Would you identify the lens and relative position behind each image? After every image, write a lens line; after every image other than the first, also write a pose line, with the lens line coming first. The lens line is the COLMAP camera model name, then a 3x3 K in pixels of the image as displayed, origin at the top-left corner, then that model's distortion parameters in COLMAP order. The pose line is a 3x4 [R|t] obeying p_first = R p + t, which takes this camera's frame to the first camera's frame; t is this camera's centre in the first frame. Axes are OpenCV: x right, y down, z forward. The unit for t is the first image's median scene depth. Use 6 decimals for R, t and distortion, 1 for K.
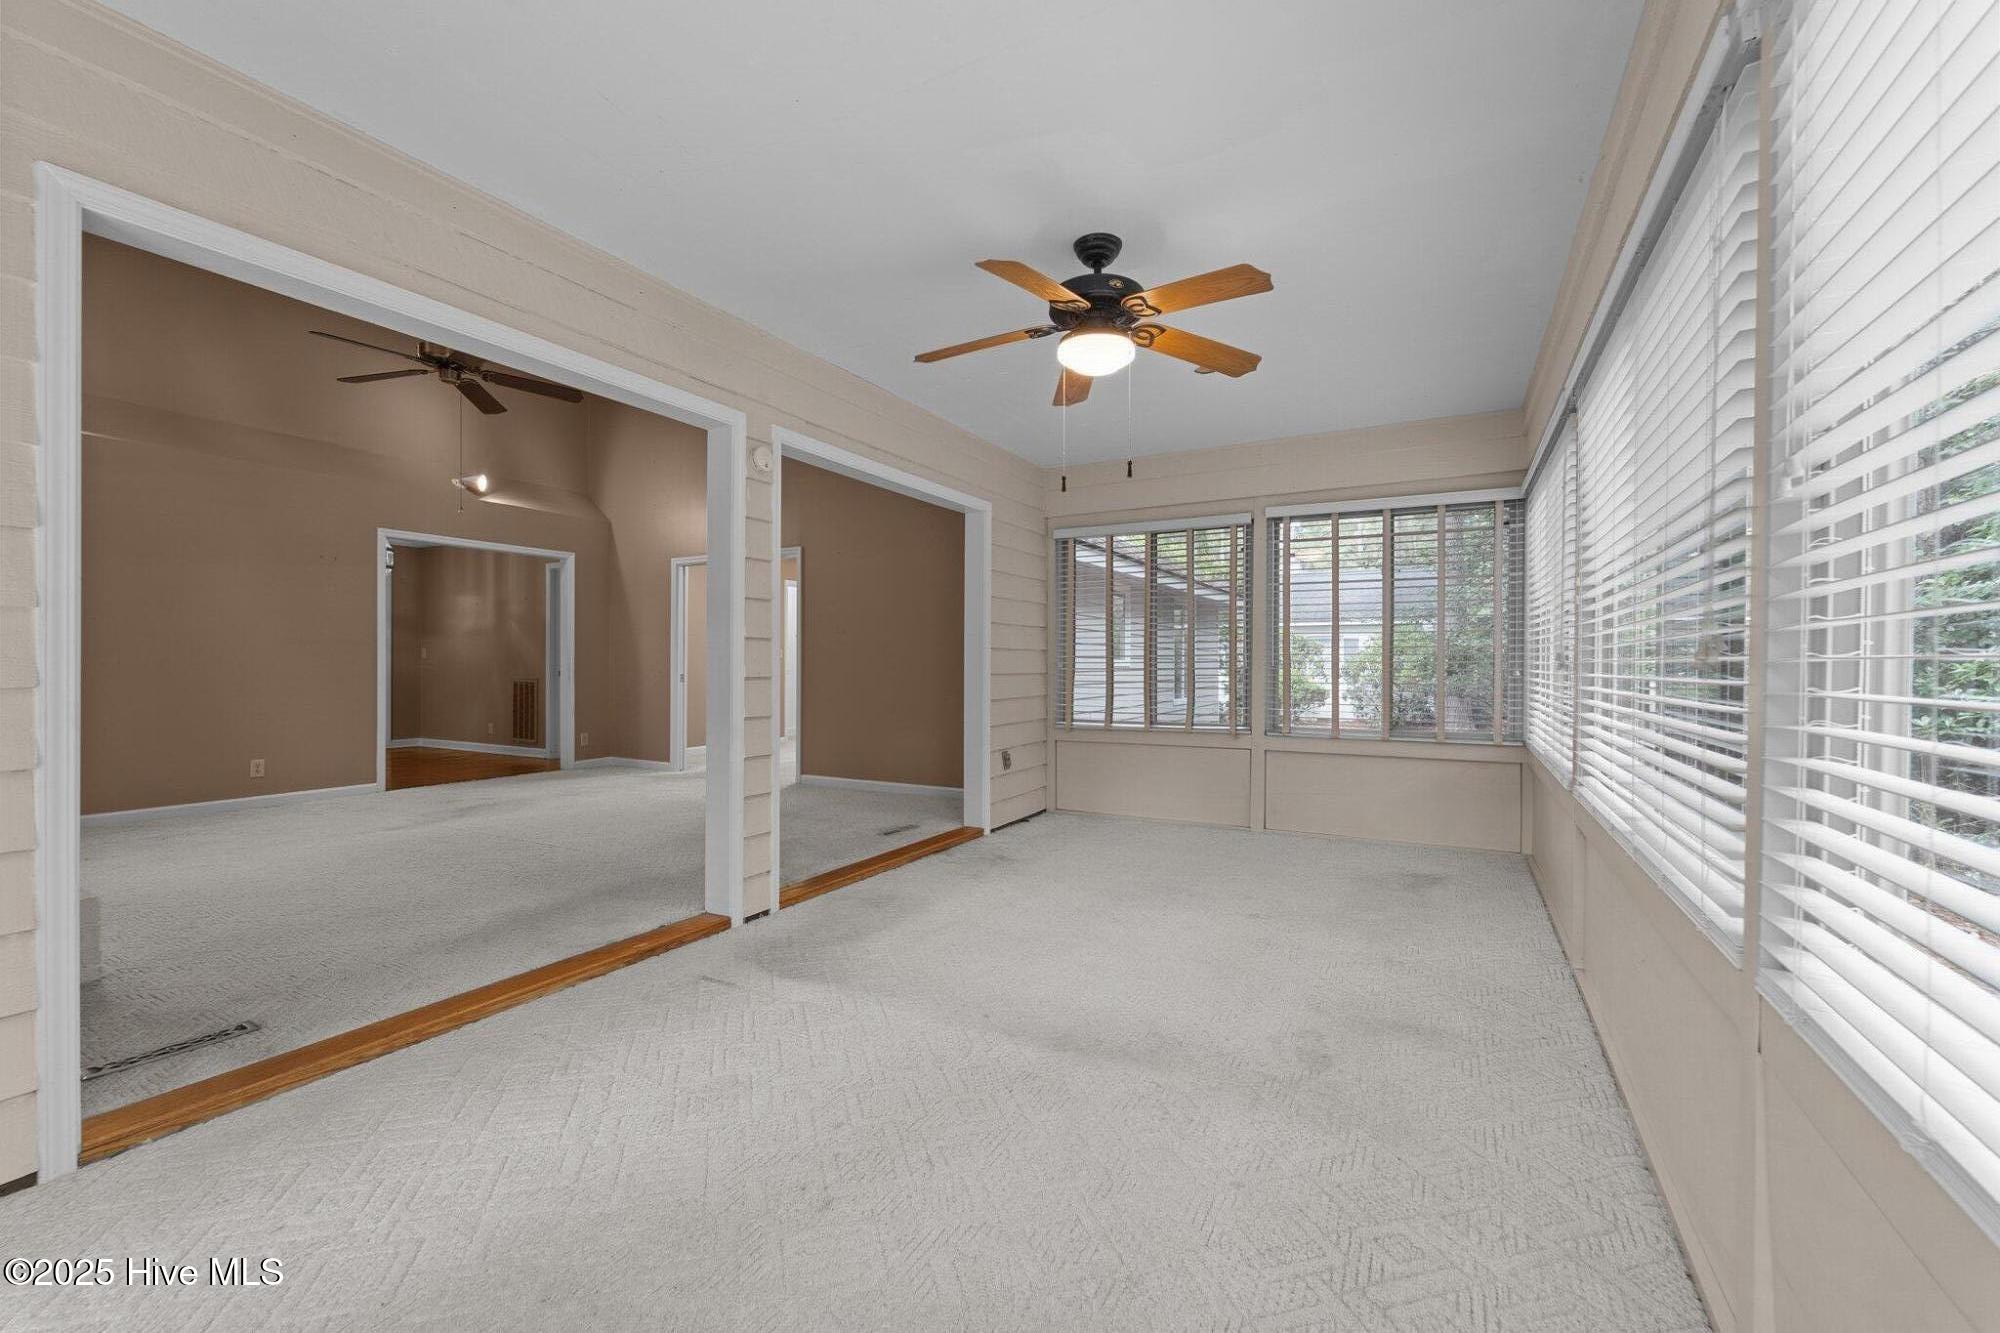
lens RADIAL K [[807.6, 0, 995.3], [0, 807.6, 668.7], [0, 0, 1]] dist [0.003174, -0.003021]
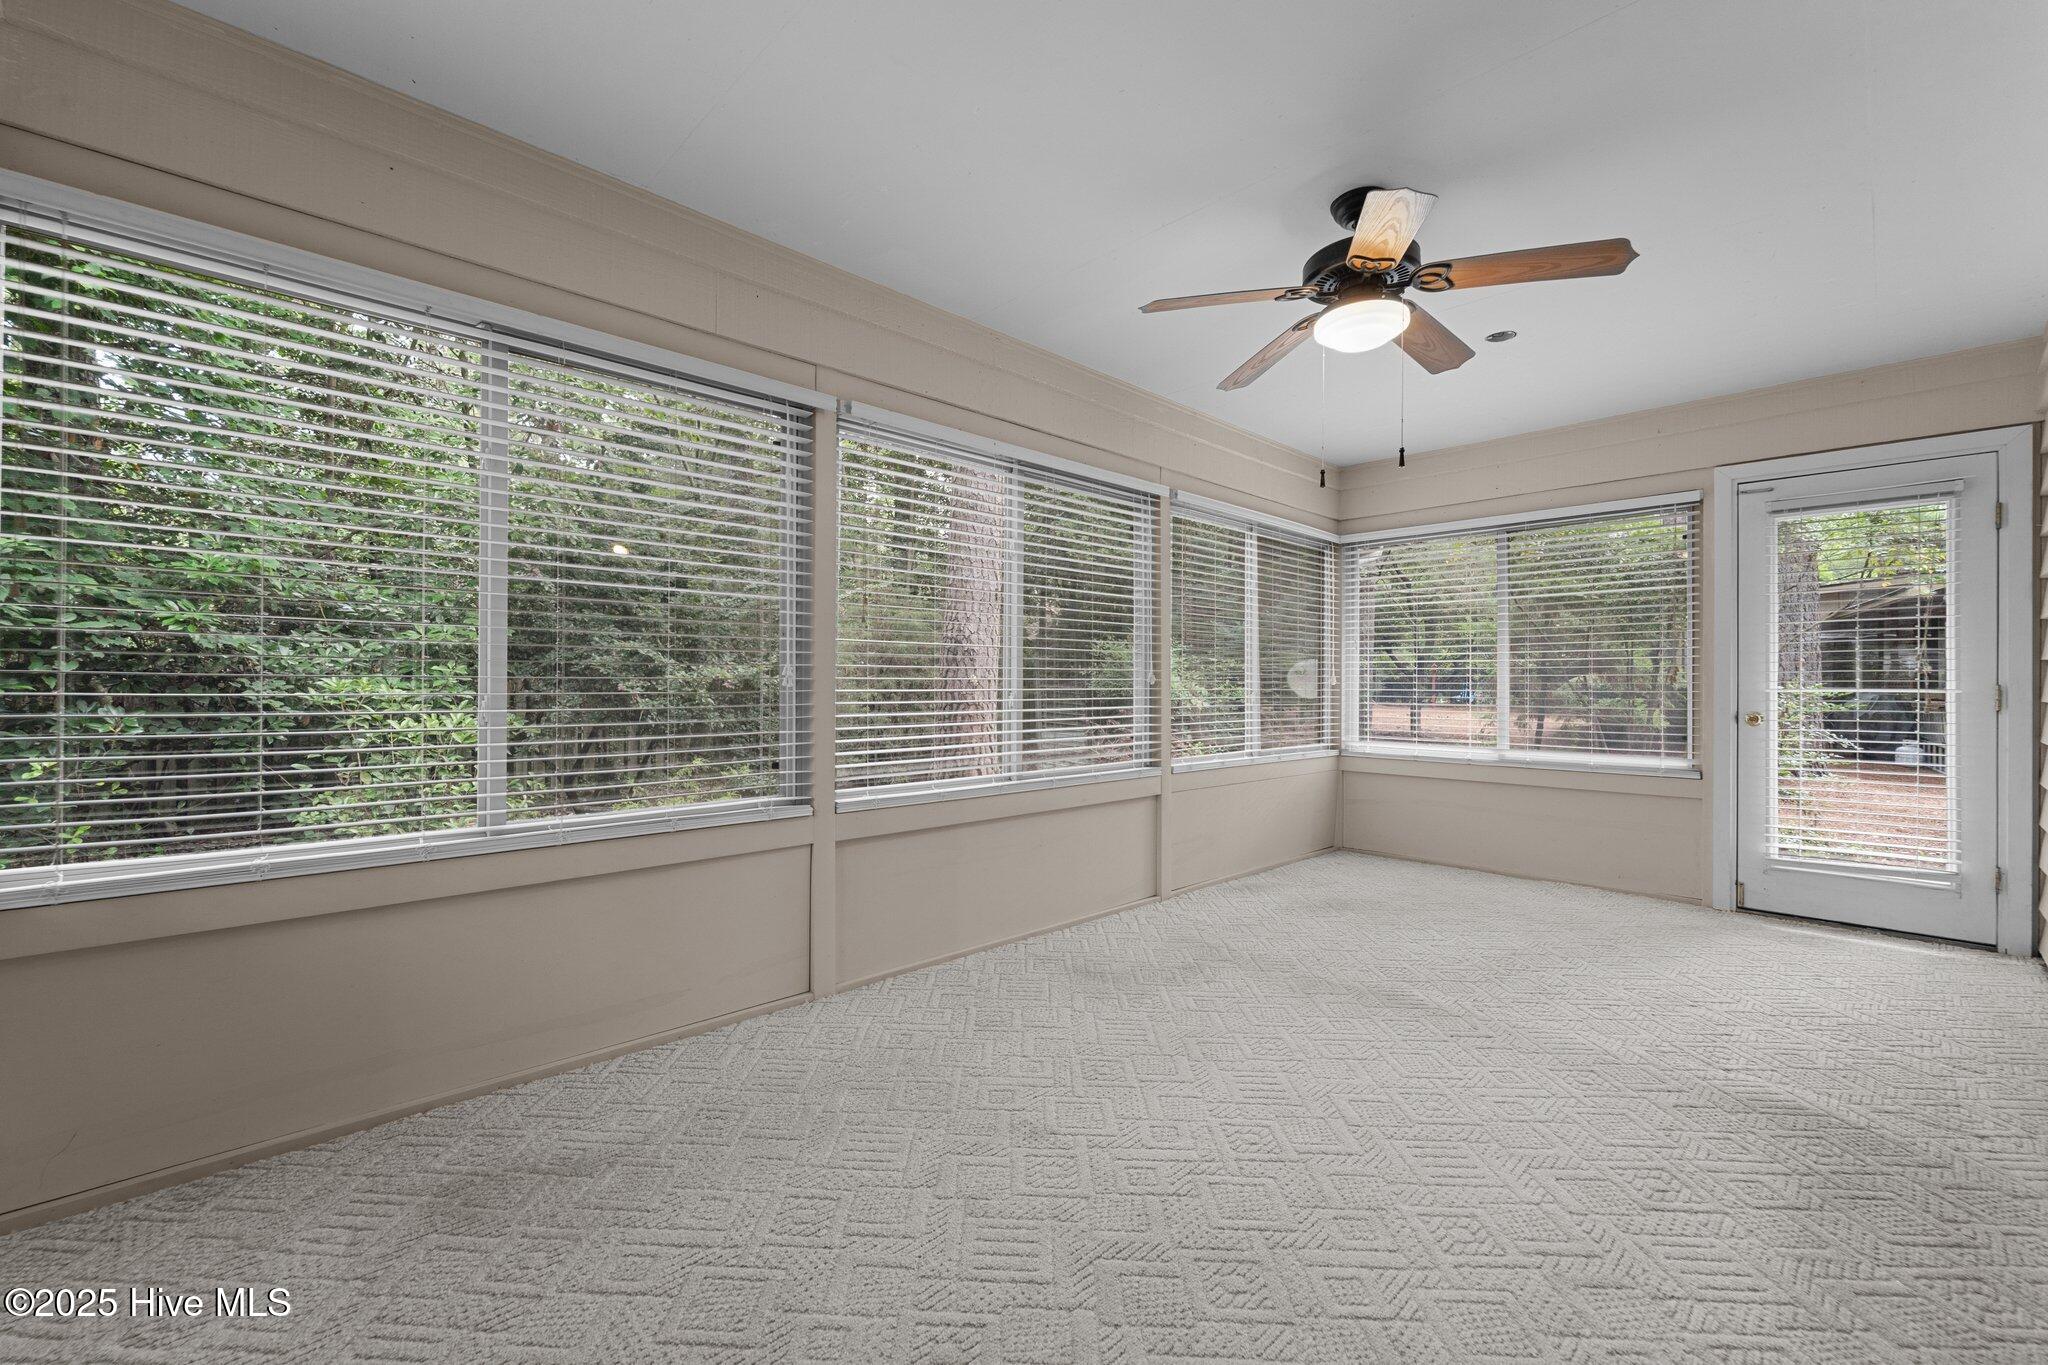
lens RADIAL K [[827.0, 0, 1019.2], [0, 827.0, 684.8], [0, 0, 1]] dist [0.003174, -0.003021]
pose [[-0.956831, -0.008567, 0.290518, 0.183217], [-0.005822, 0.999930, 0.010313, -0.011539], [-0.290586, 0.008177, -0.956814, 1.657696]]
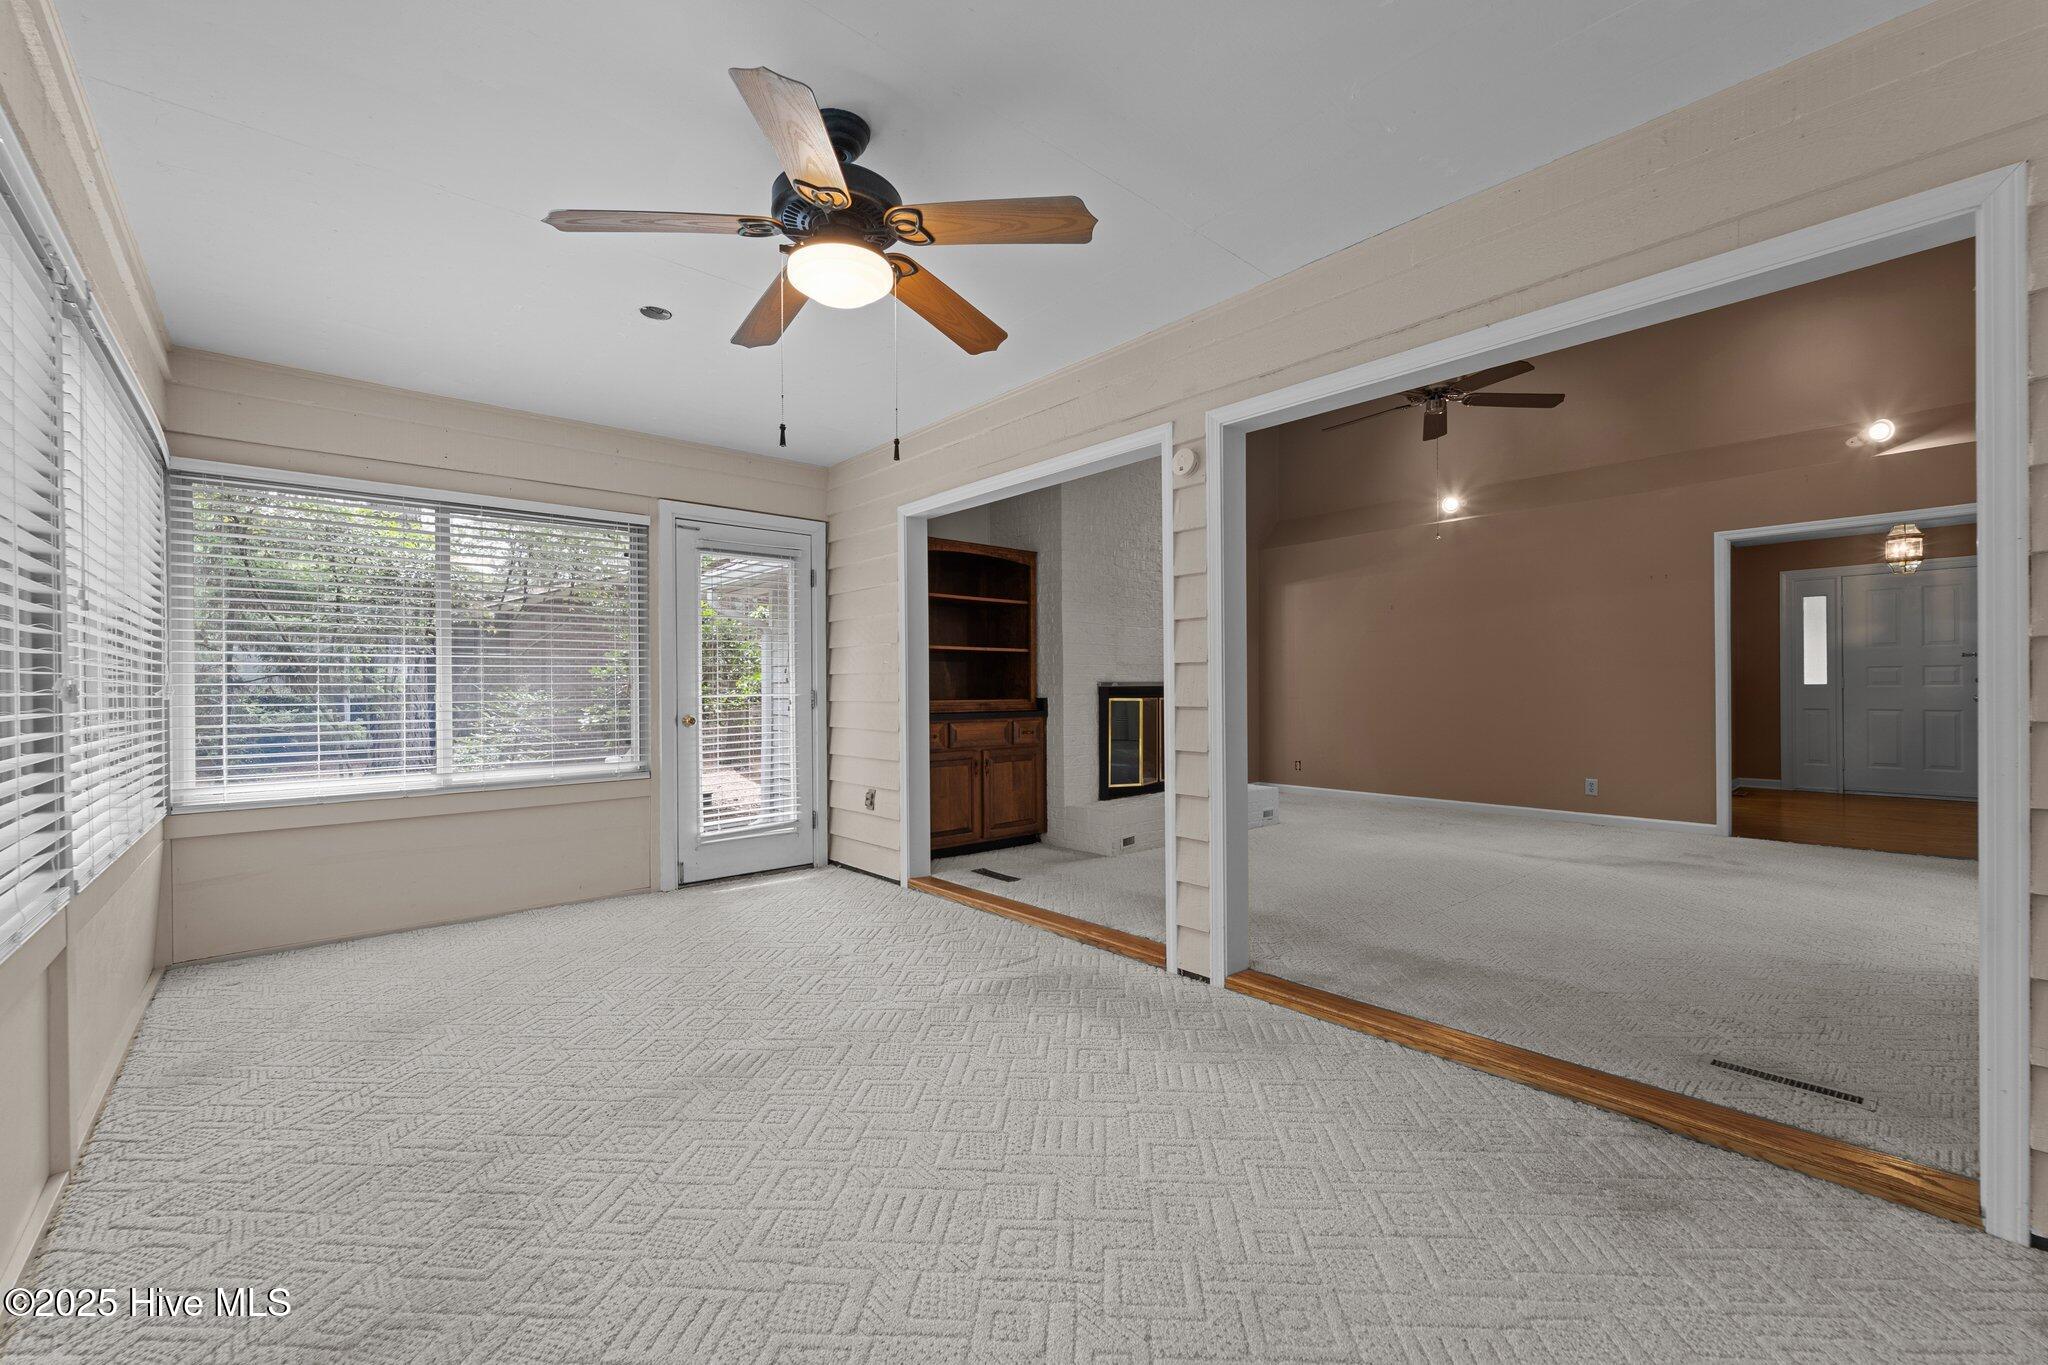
lens RADIAL K [[827.0, 0, 1019.2], [0, 827.0, 684.8], [0, 0, 1]] dist [0.003174, -0.003021]
pose [[-0.335719, -0.005795, -0.941944, 0.665075], [0.000068, 0.999981, -0.006176, -0.008391], [0.941962, -0.002137, -0.335712, 1.193133]]
